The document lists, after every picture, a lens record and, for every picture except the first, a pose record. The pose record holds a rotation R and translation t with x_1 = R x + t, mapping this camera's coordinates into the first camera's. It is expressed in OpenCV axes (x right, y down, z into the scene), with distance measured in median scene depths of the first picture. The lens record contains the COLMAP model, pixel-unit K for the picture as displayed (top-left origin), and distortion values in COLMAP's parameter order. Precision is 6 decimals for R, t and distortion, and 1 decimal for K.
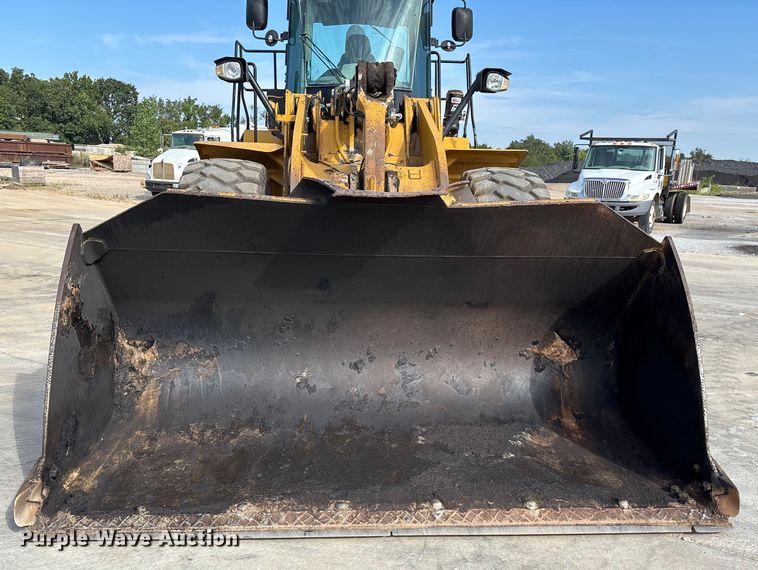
lens RADIAL K [[668.7, 0, 388.4], [0, 668.7, 331.9], [0, 0, 1]] dist [0.017698, 0.006430]
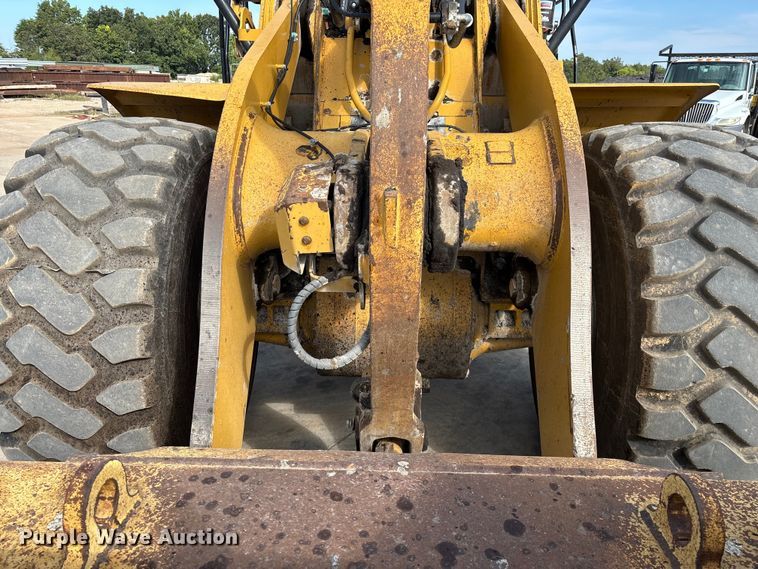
lens RADIAL K [[574.2, 0, 371.3], [0, 574.2, 291.2], [0, 0, 1]] dist [0.052438, -0.056373]
pose [[0.991948, 0.020474, -0.124979, 0.003308], [-0.008392, 0.995303, 0.096447, -0.129813], [0.126367, -0.094622, 0.987460, 0.433857]]
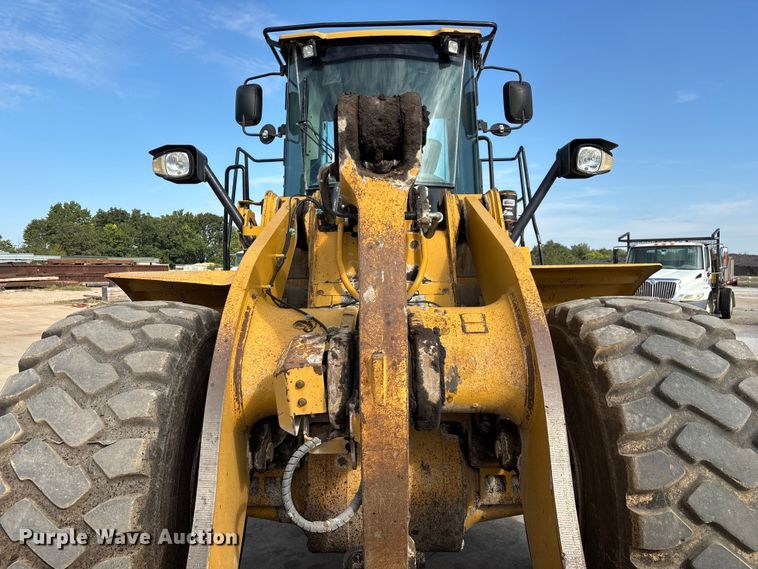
lens RADIAL K [[574.2, 0, 375.2], [0, 574.2, 282.9], [0, 0, 1]] dist [0.052438, -0.056373]
pose [[0.994519, -0.038720, -0.097120, 0.006407], [0.016258, 0.974872, -0.222173, -0.122744], [0.103282, 0.219377, 0.970158, 0.409004]]
